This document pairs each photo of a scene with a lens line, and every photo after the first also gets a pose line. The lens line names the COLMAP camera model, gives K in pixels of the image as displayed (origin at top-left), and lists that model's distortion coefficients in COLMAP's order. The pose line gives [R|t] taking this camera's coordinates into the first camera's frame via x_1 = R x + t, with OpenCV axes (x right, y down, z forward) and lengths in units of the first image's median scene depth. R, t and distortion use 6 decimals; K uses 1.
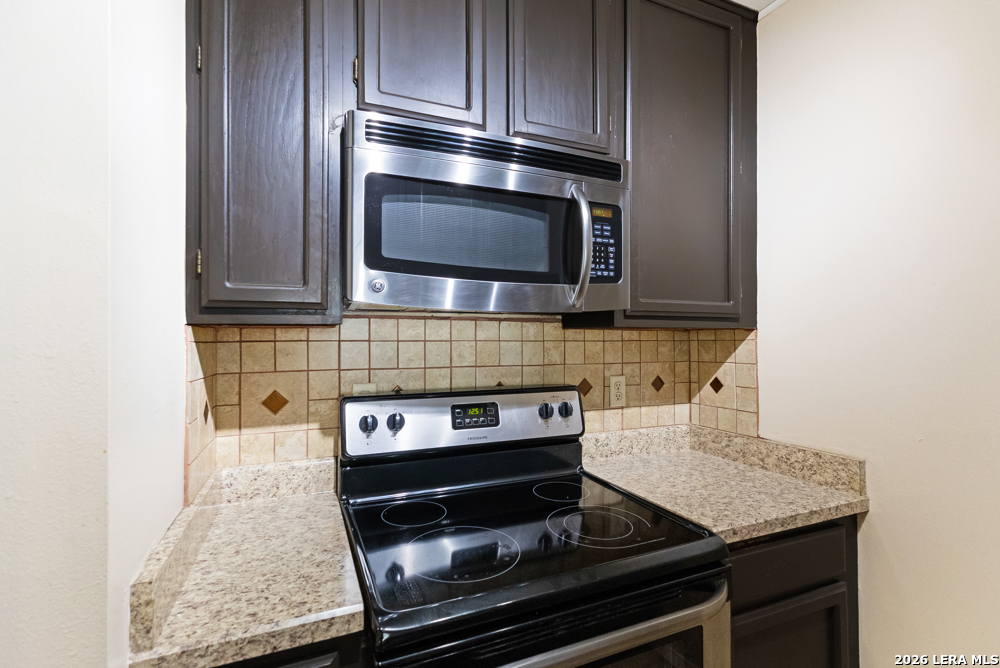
lens RADIAL K [[465.7, 0, 500.8], [0, 465.7, 330.4], [0, 0, 1]] dist [0.001428, 0.000527]
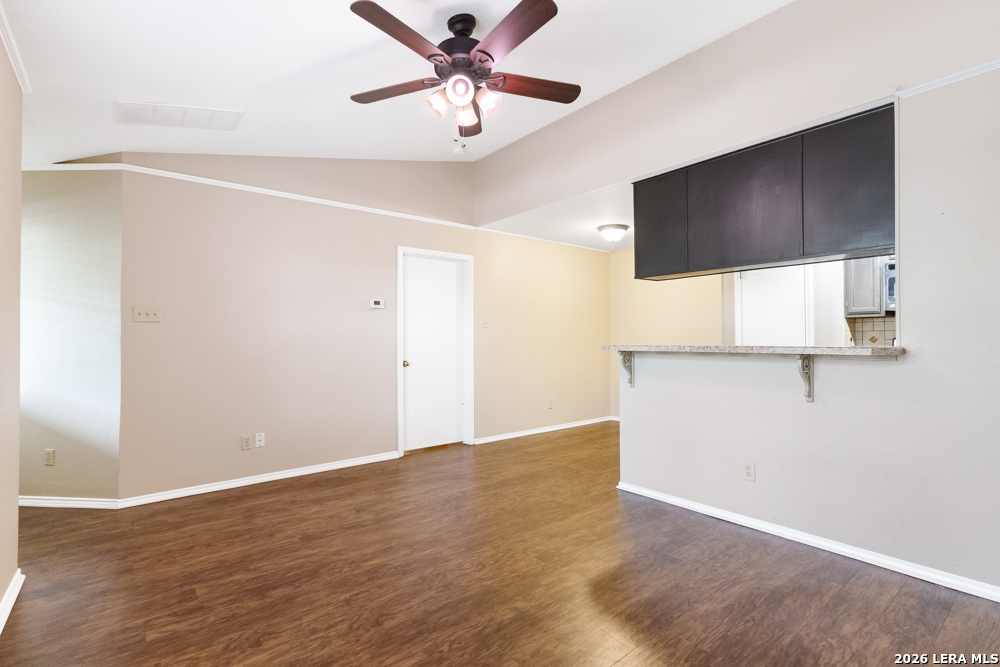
lens RADIAL K [[465.7, 0, 502.6], [0, 465.7, 336.2], [0, 0, 1]] dist [0.001428, 0.000527]
pose [[0.275825, -0.002236, -0.961205, 1.874895], [0.013522, 0.999907, 0.001554, 0.075051], [0.961113, -0.013426, 0.275829, -2.344870]]
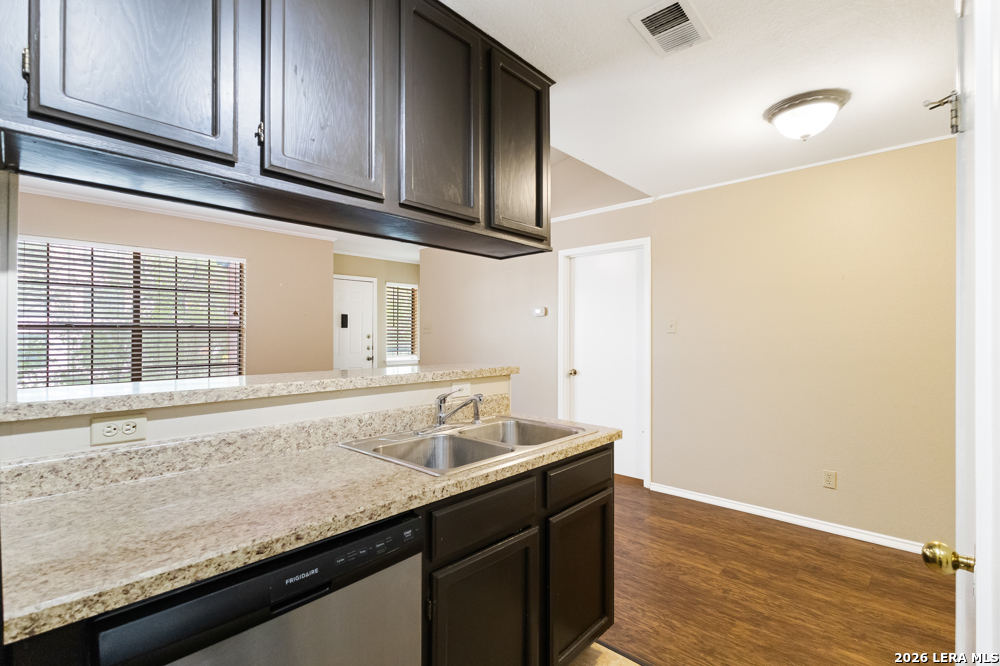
lens RADIAL K [[465.7, 0, 497.4], [0, 465.7, 327.6], [0, 0, 1]] dist [0.001428, 0.000527]
pose [[-0.913082, -0.002997, -0.407765, 0.210114], [0.007497, 0.999681, -0.024134, 0.041076], [0.407707, -0.025093, -0.912768, 0.585777]]
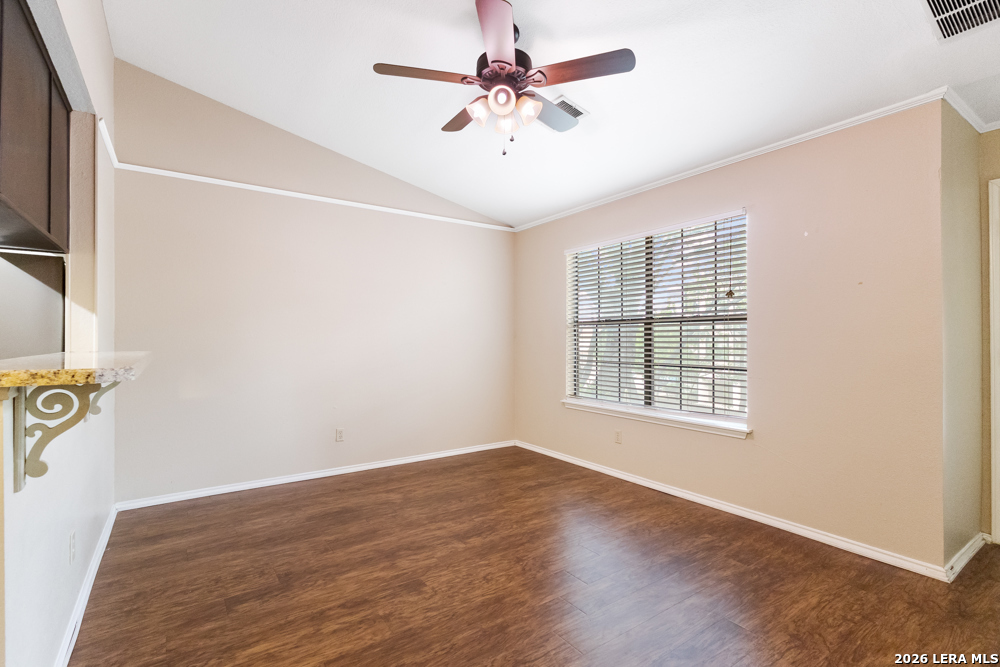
lens RADIAL K [[465.7, 0, 497.5], [0, 465.7, 339.3], [0, 0, 1]] dist [0.001428, 0.000527]
pose [[-0.192874, -0.000163, 0.981223, -1.417340], [-0.010023, 0.999948, -0.001804, 0.078430], [-0.981172, -0.010183, -0.192866, -1.668704]]
